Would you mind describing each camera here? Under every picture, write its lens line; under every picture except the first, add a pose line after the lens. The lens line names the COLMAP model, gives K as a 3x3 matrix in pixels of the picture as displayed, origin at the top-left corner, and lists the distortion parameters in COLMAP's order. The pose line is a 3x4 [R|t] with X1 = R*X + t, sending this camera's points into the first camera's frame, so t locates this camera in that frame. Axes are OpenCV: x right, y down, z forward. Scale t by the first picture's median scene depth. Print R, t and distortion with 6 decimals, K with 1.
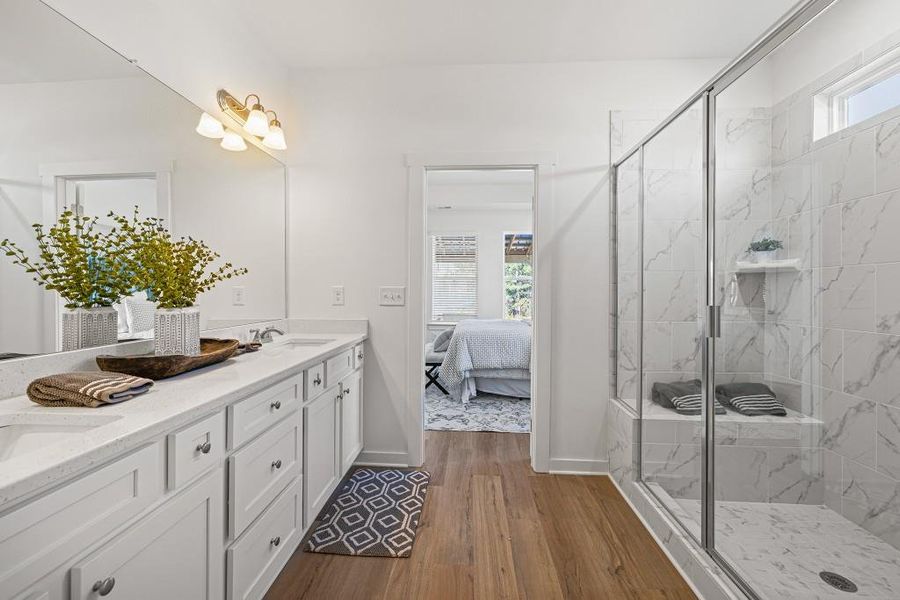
lens RADIAL K [[374.8, 0, 445.9], [0, 374.8, 294.1], [0, 0, 1]] dist [0.003009, 0.000152]
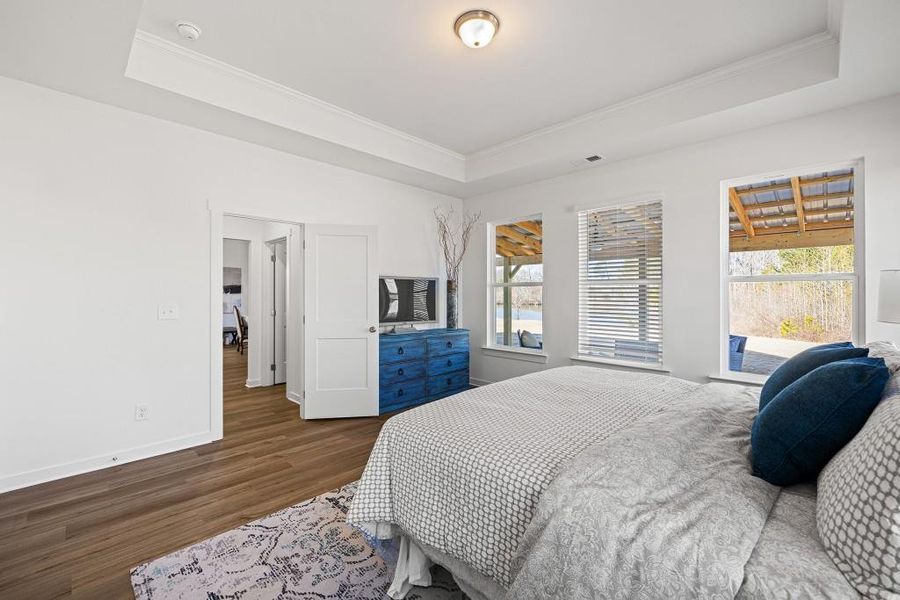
lens RADIAL K [[374.8, 0, 445.9], [0, 374.8, 294.1], [0, 0, 1]] dist [0.003009, 0.000152]
pose [[0.753146, -0.003582, -0.657843, 0.405662], [-0.000155, 0.999984, -0.005622, -0.038919], [0.657853, 0.004336, 0.753134, 0.812264]]
